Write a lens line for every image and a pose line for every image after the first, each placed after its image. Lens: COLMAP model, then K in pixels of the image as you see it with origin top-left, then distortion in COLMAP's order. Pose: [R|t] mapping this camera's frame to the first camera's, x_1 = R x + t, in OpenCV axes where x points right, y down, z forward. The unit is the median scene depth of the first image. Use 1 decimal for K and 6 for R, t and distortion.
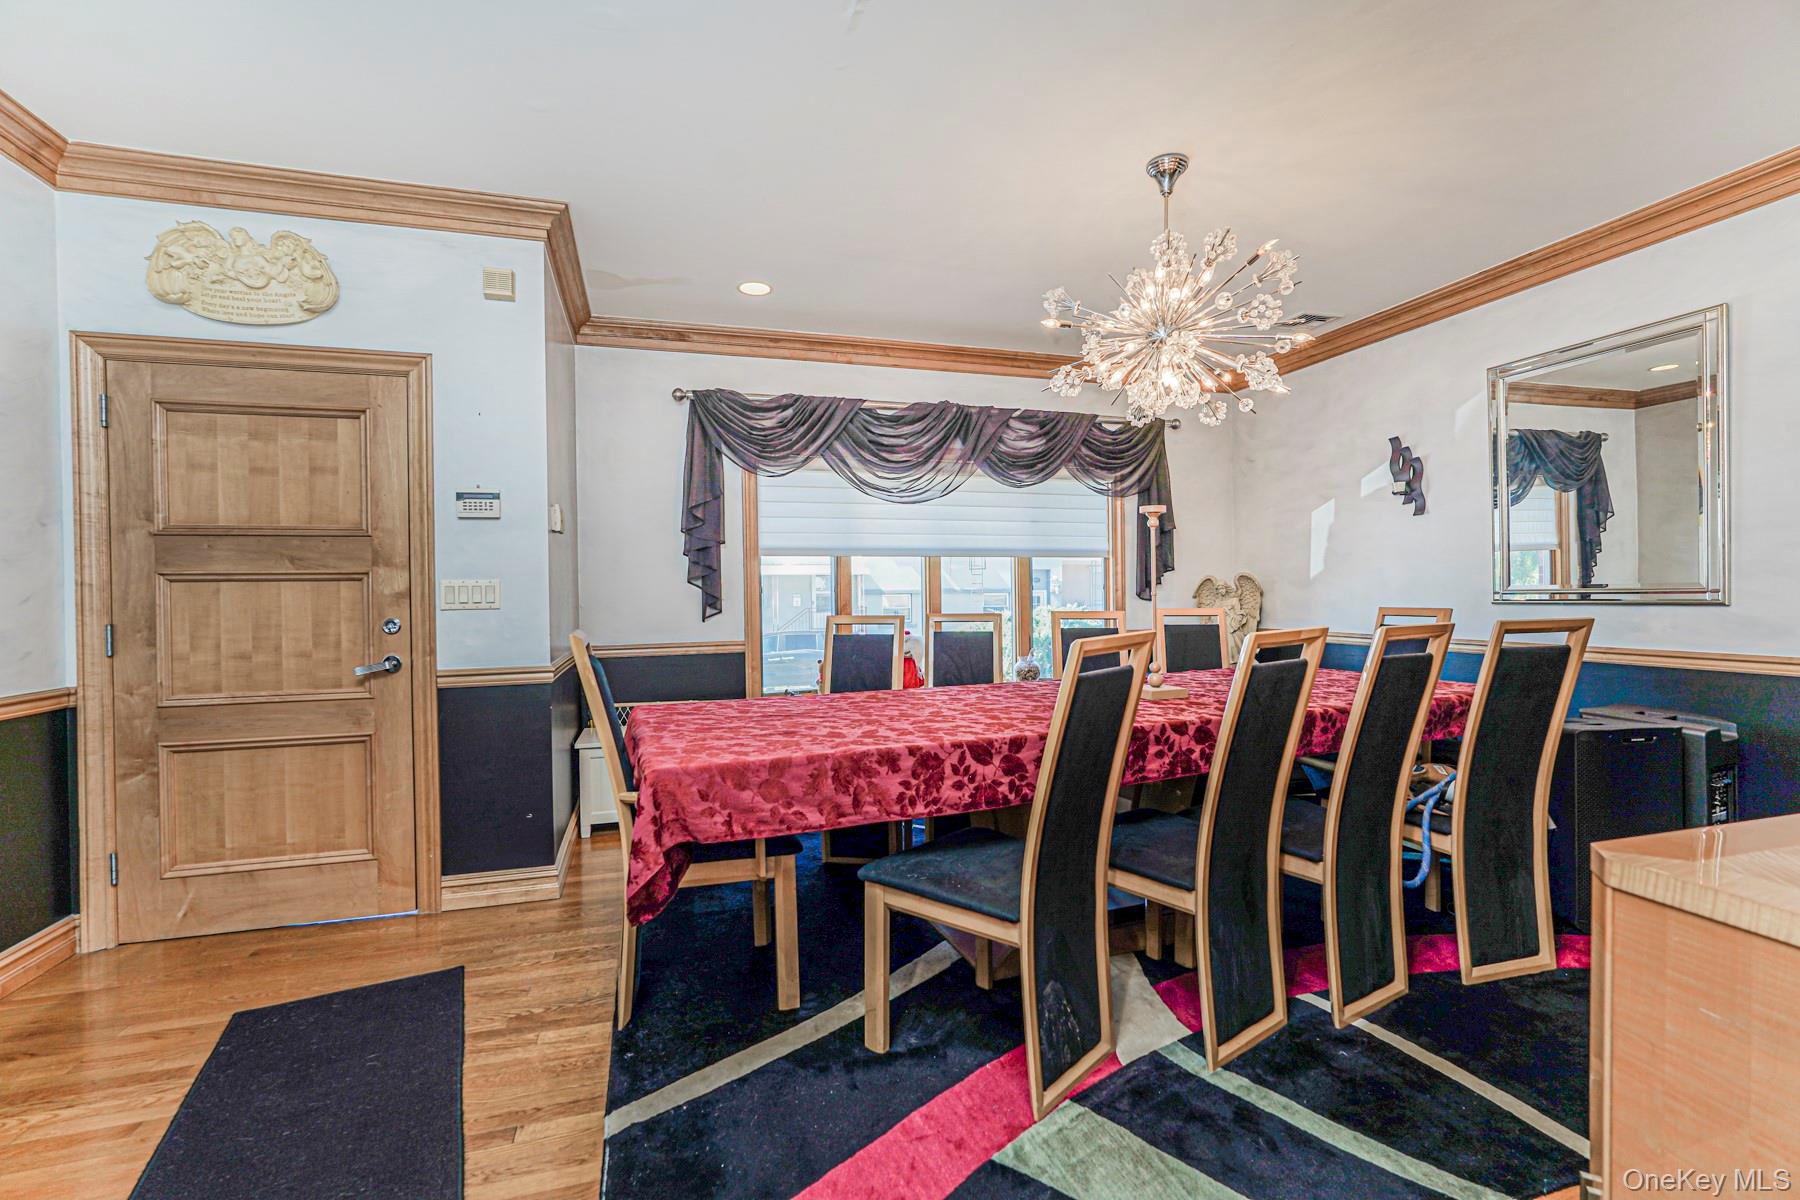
lens RADIAL K [[795.9, 0, 900.5], [0, 795.9, 596.4], [0, 0, 1]] dist [0.000824, 0.001128]
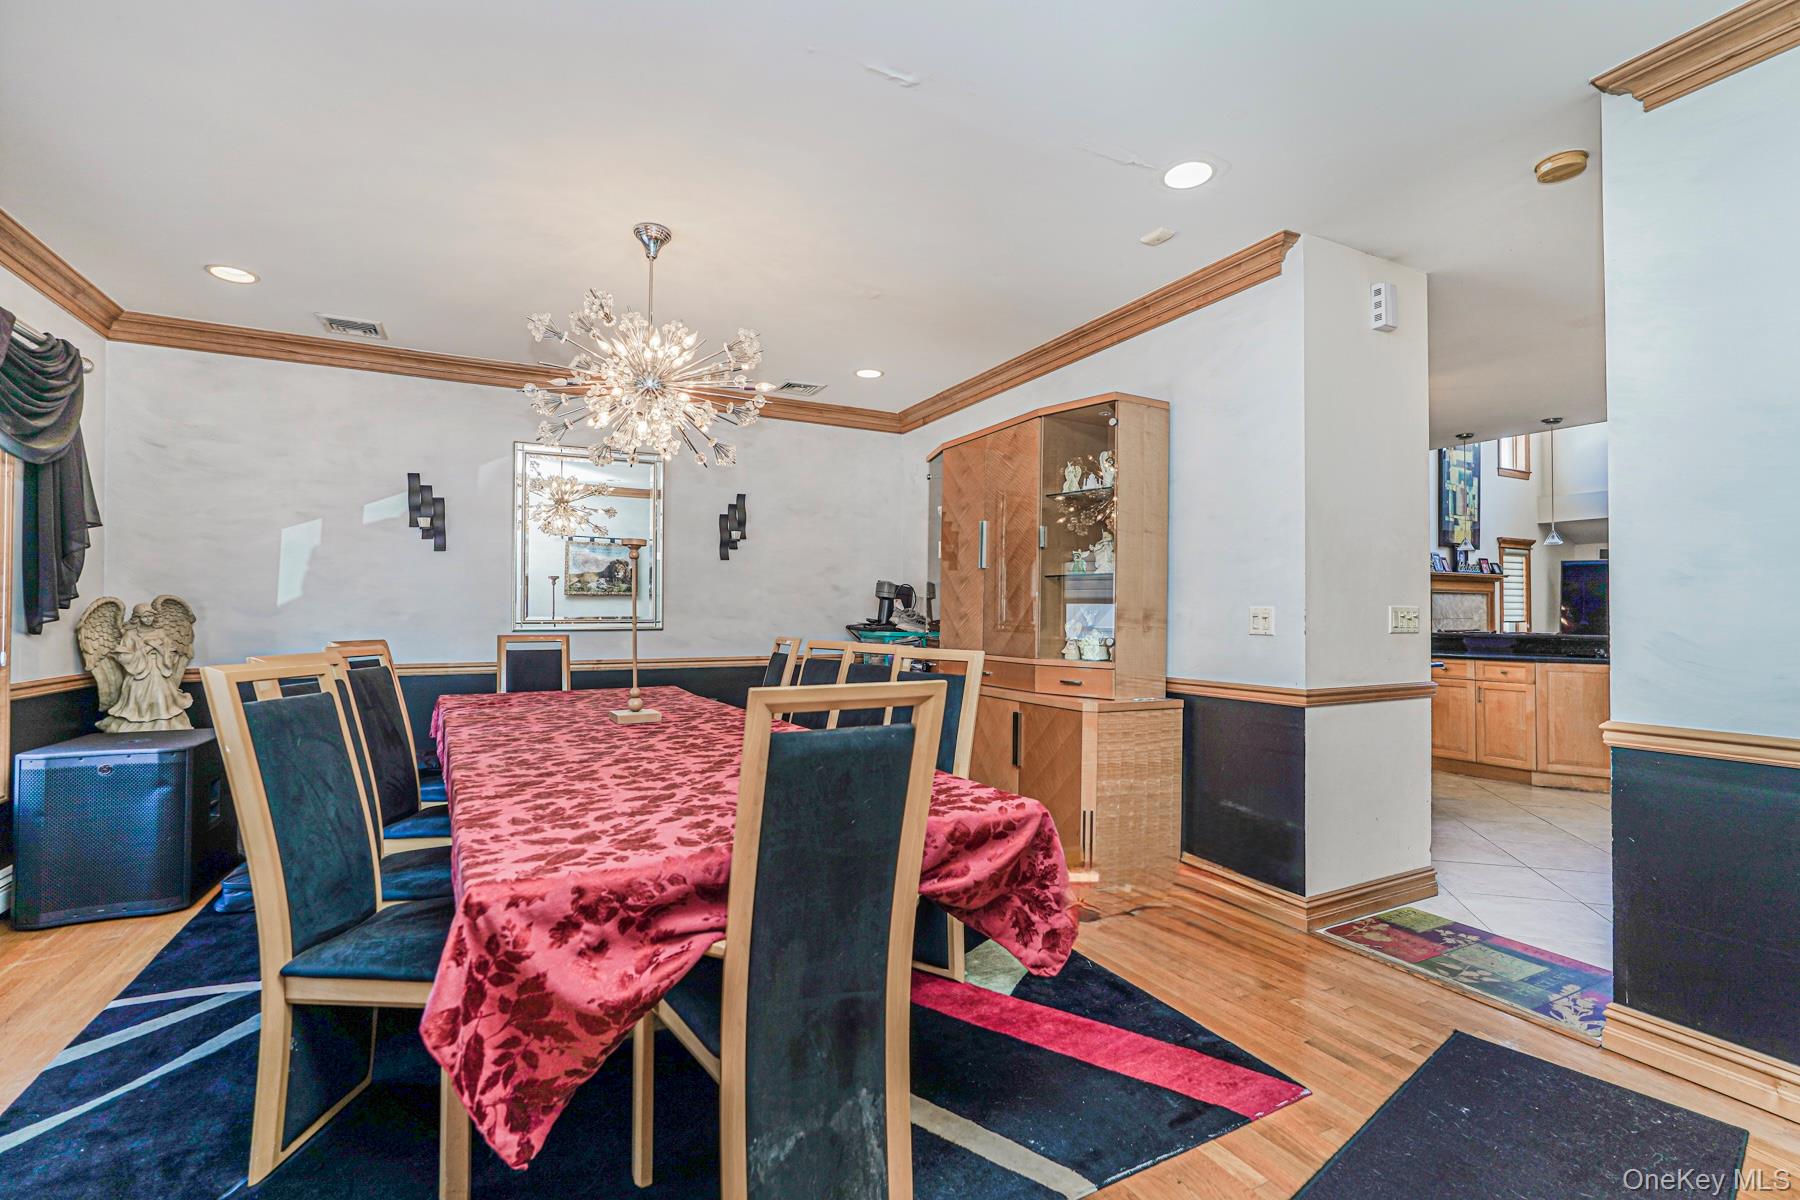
lens RADIAL K [[795.9, 0, 896.9], [0, 795.9, 607.6], [0, 0, 1]] dist [0.000824, 0.001128]
pose [[-0.221626, 0.019456, 0.974938, -0.520423], [0.004657, 0.999811, -0.018894, -0.001688], [-0.975121, 0.000353, -0.221675, 0.604750]]
